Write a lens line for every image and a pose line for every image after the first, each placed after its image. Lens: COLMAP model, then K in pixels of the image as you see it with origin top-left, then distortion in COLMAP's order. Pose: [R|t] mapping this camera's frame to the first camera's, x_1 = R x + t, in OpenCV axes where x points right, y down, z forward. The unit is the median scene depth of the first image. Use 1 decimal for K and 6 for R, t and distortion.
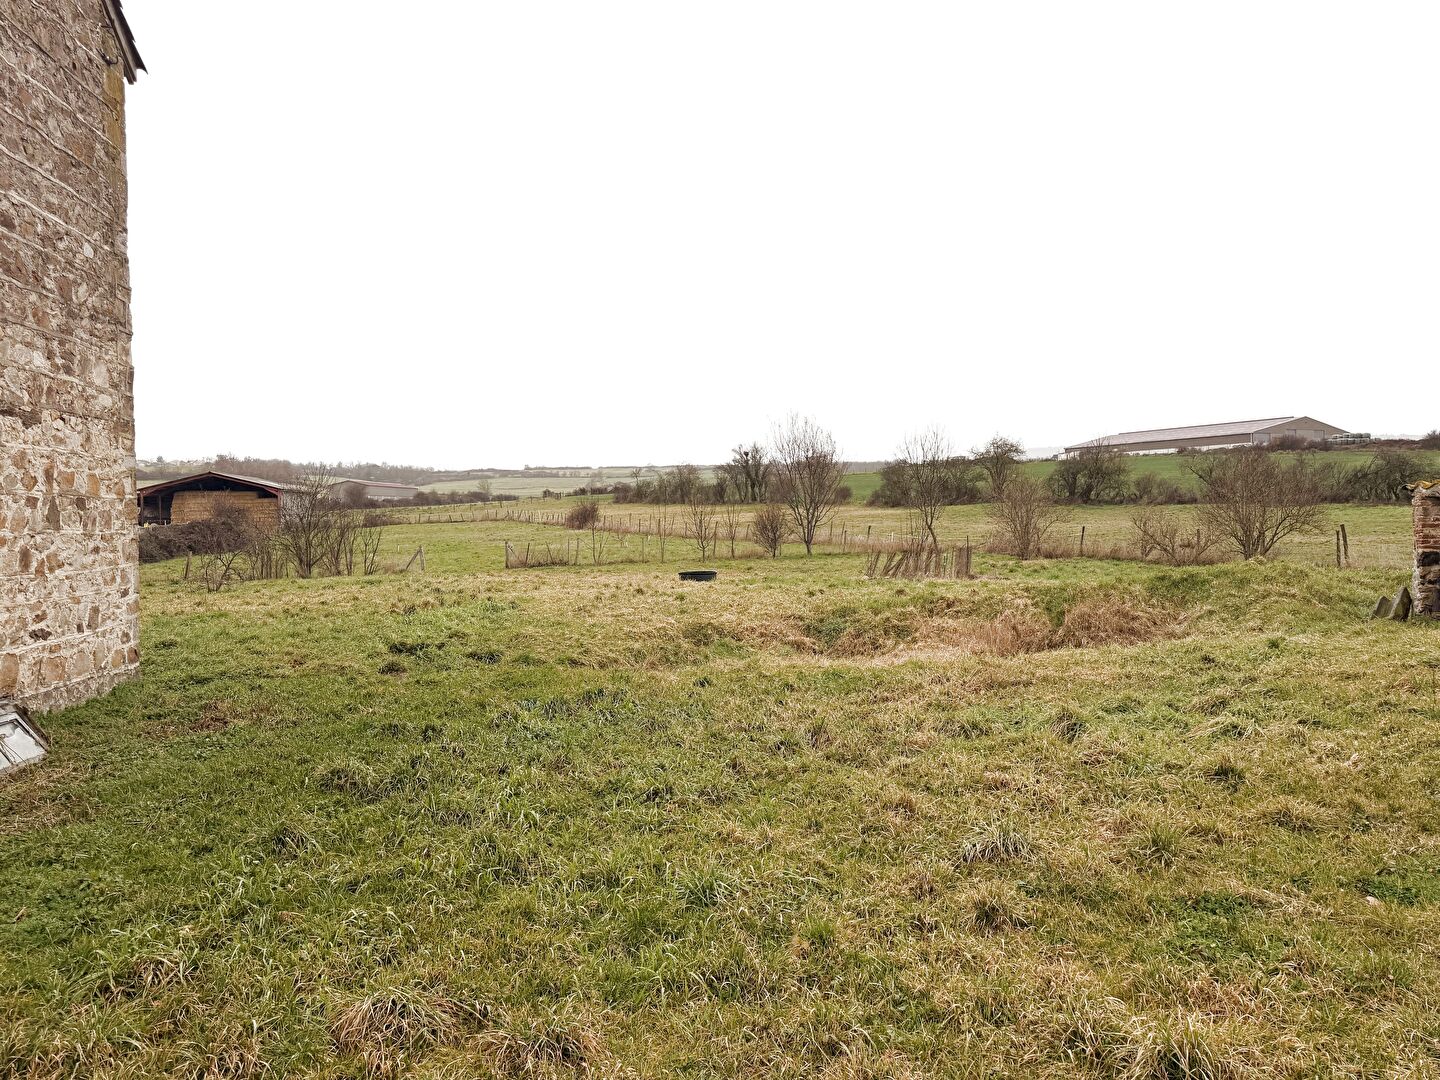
lens RADIAL K [[1013.0, 0, 724.4], [0, 1013.0, 542.7], [0, 0, 1]] dist [0.048373, -0.049966]
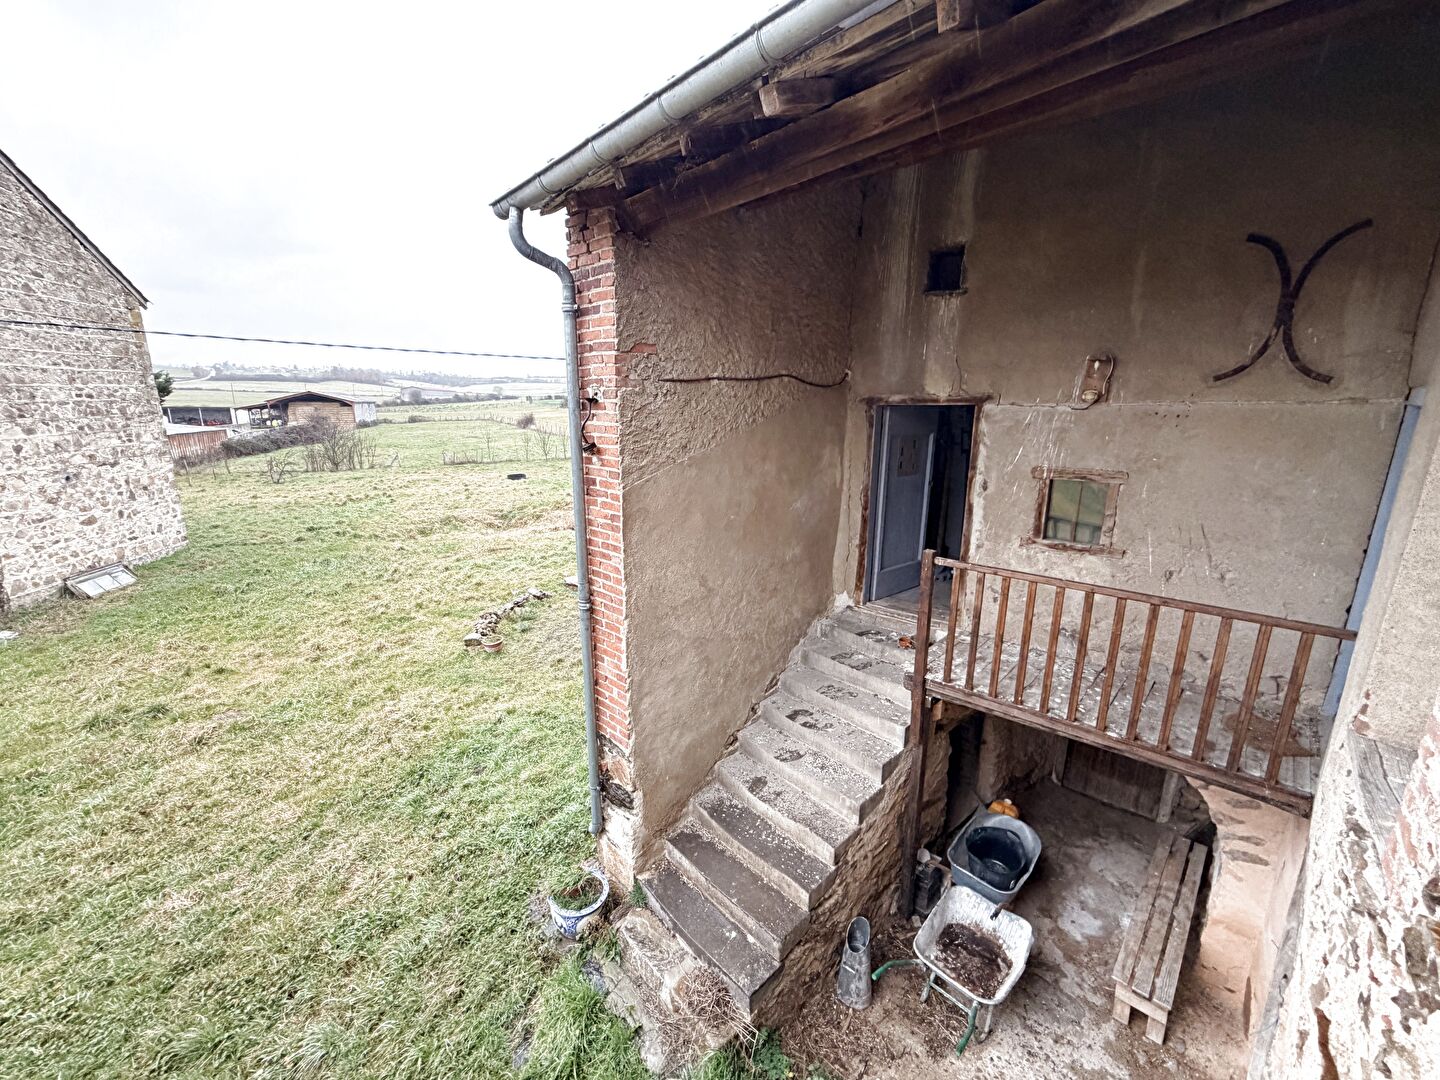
lens RADIAL K [[575.5, 0, 713.2], [0, 575.5, 538.1], [0, 0, 1]] dist [0.000209, 0.000210]
pose [[0.994589, -0.010629, 0.103339, 0.726391], [-0.009924, 0.980480, 0.196367, -0.226119], [-0.103409, -0.196330, 0.975070, -0.690019]]
